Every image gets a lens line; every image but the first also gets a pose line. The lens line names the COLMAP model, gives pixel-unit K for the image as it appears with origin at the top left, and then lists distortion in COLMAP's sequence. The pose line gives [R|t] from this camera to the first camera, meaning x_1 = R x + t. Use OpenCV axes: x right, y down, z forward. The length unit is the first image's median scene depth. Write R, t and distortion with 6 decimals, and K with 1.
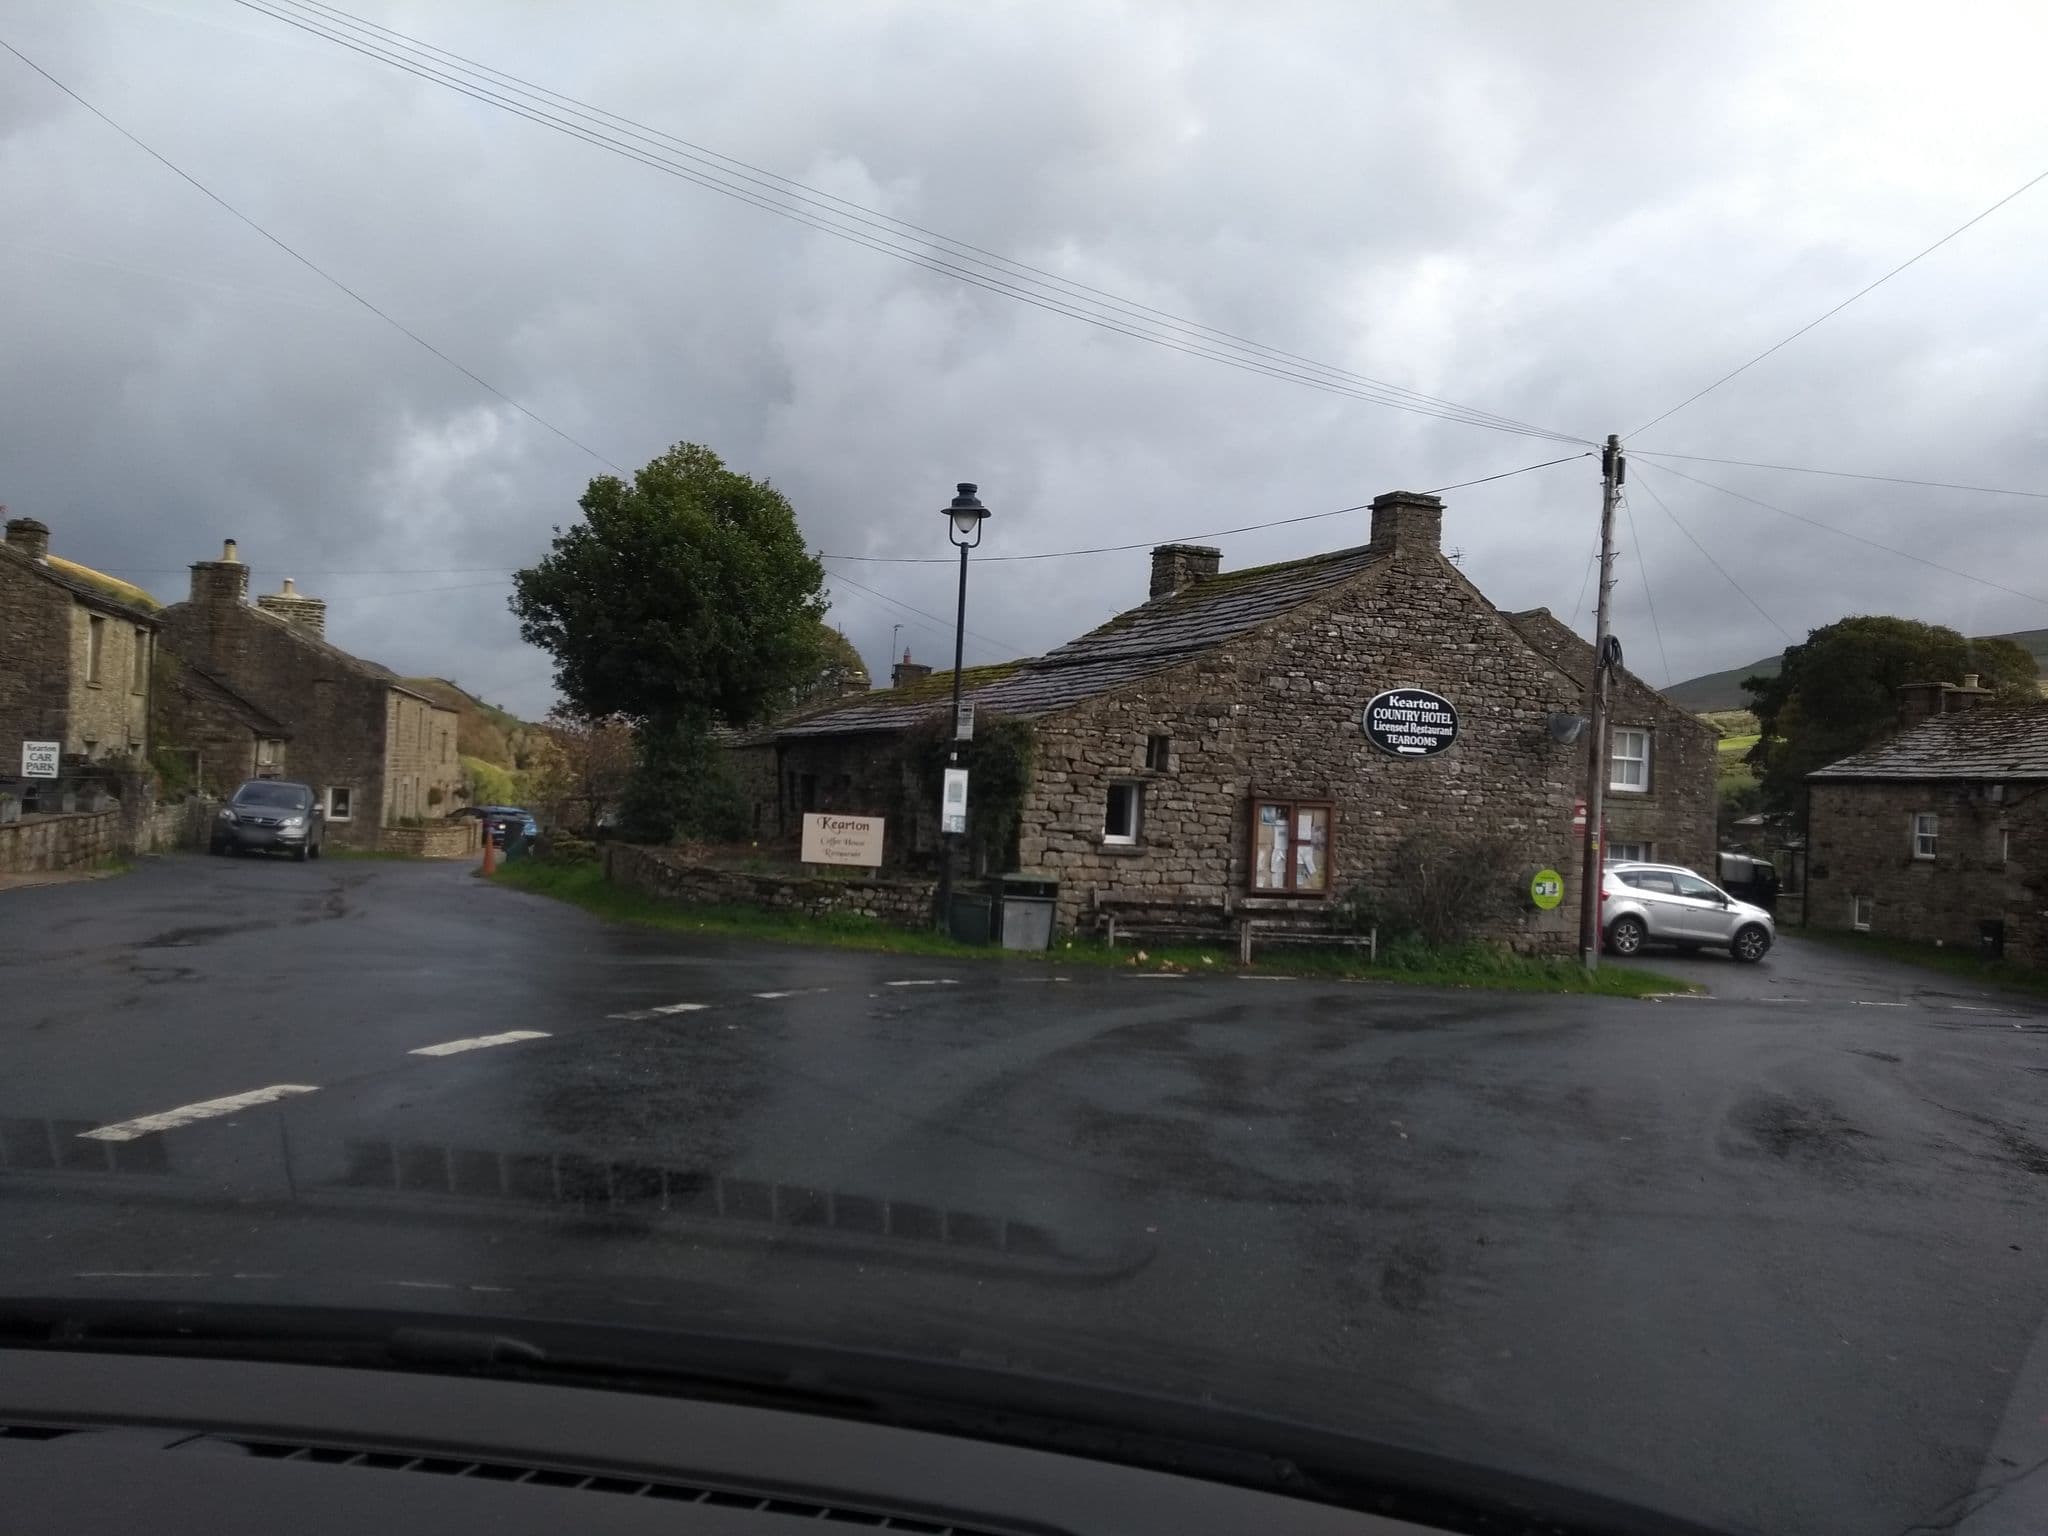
lens RADIAL K [[1566.2, 0, 1024.0], [0, 1566.2, 768.0], [0, 0, 1]] dist [0.183579, 0.000293]
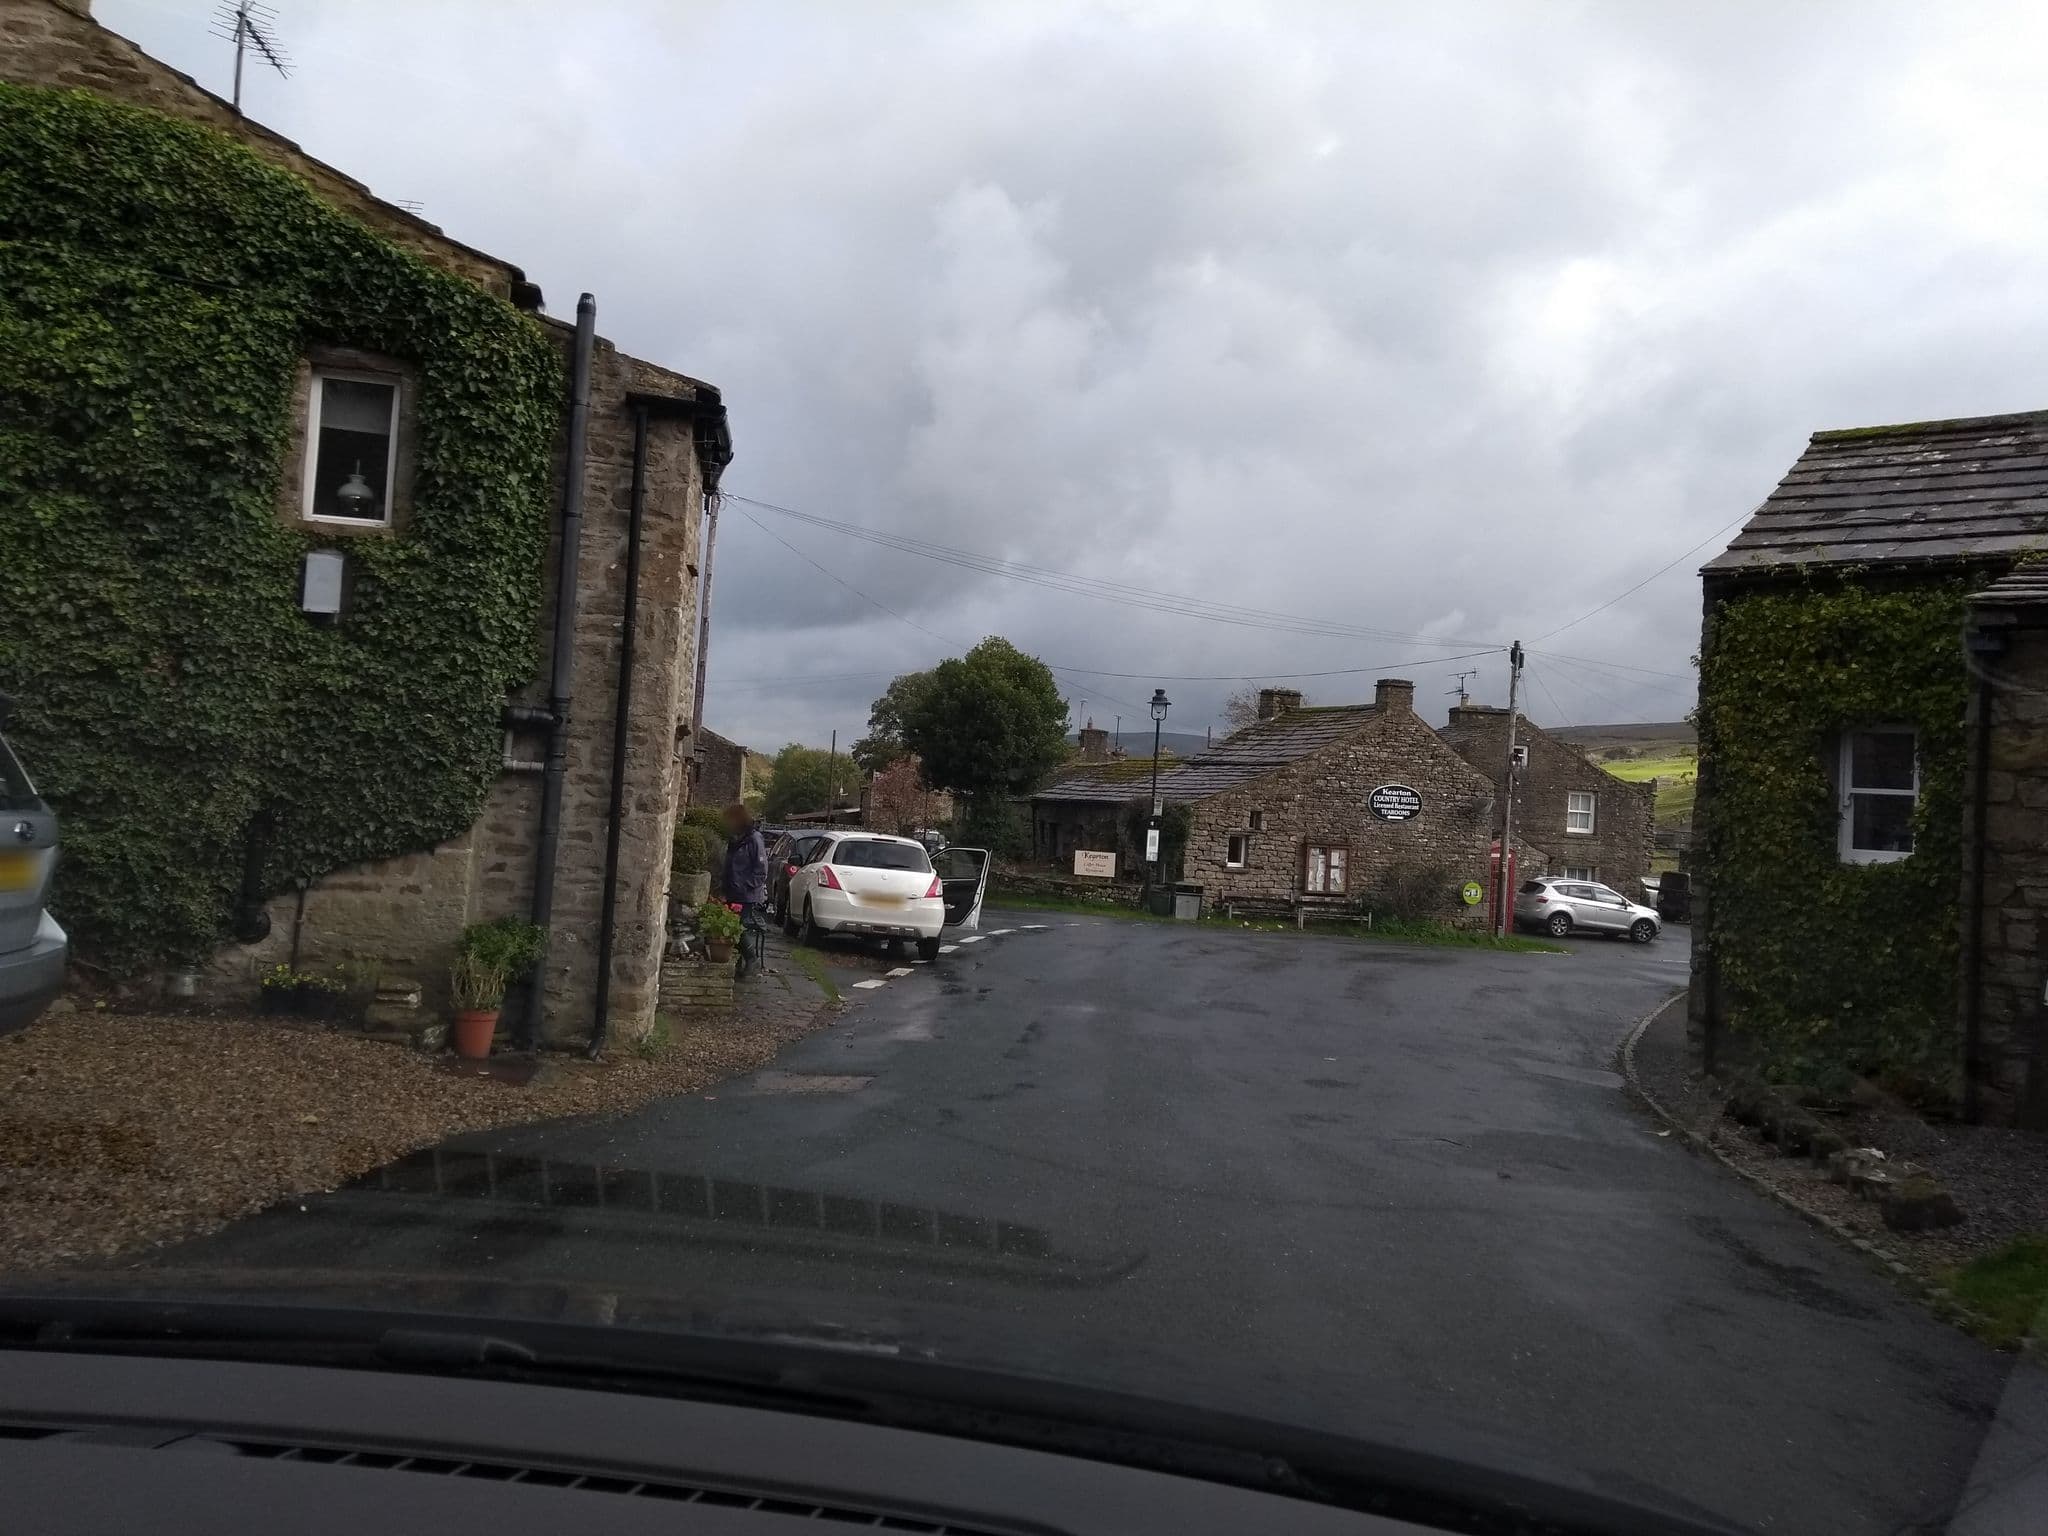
lens RADIAL K [[1566.2, 0, 1024.0], [0, 1566.2, 768.0], [0, 0, 1]] dist [0.183579, 0.000293]
pose [[0.996564, 0.005068, -0.082671, -0.037805], [-0.005545, 0.999969, -0.005552, -0.058877], [0.082640, 0.005991, 0.996561, -0.917544]]
